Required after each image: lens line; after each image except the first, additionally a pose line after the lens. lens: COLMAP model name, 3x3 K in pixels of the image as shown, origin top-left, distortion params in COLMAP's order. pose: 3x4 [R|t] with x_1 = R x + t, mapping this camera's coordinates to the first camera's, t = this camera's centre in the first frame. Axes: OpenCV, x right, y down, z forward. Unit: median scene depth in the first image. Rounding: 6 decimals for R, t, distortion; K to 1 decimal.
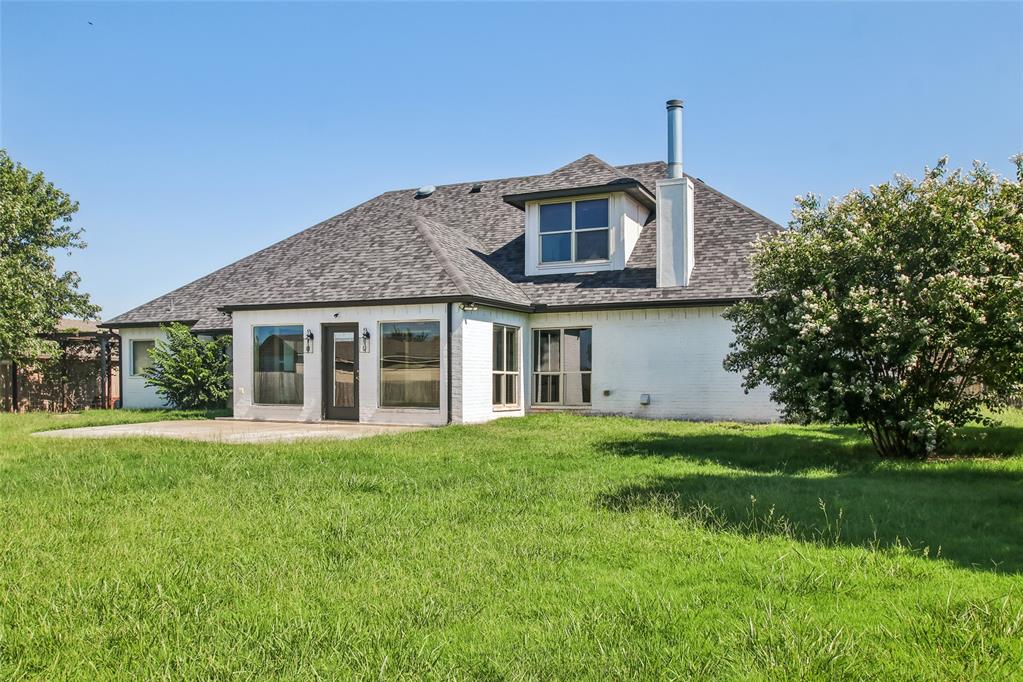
lens RADIAL K [[882.9, 0, 510.9], [0, 882.9, 398.8], [0, 0, 1]] dist [-0.006486, -0.004185]
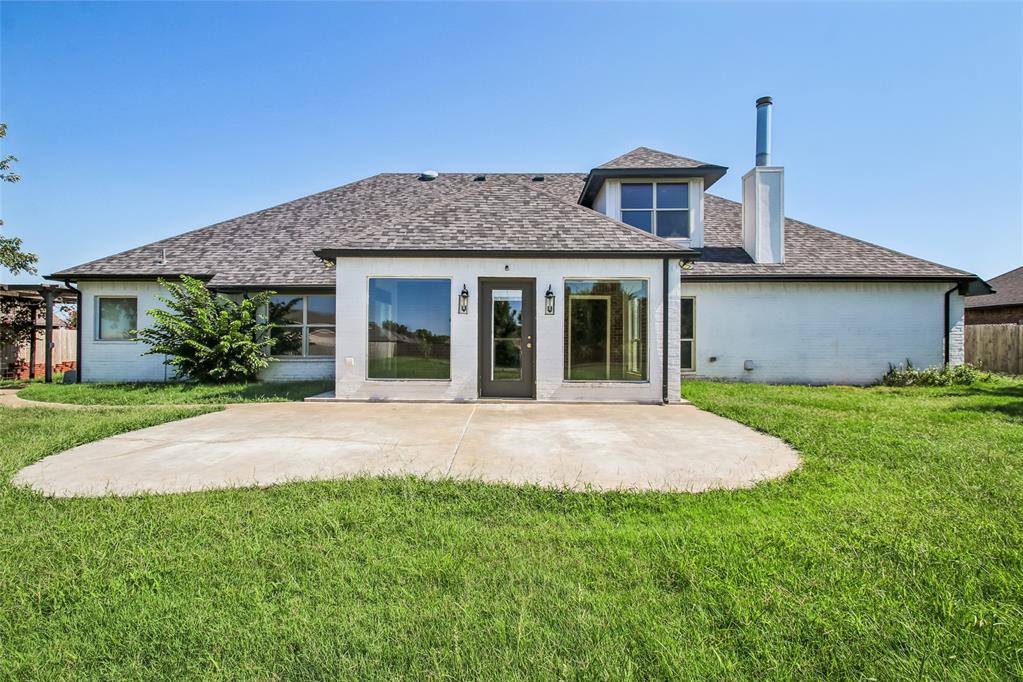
lens RADIAL K [[477.9, 0, 504.9], [0, 477.9, 342.1], [0, 0, 1]] dist [0.020378, -0.016511]
pose [[0.906456, 0.003038, 0.422290, -0.349757], [0.006506, 0.999755, -0.021157, -0.016142], [-0.422251, 0.021926, 0.906214, 0.555122]]
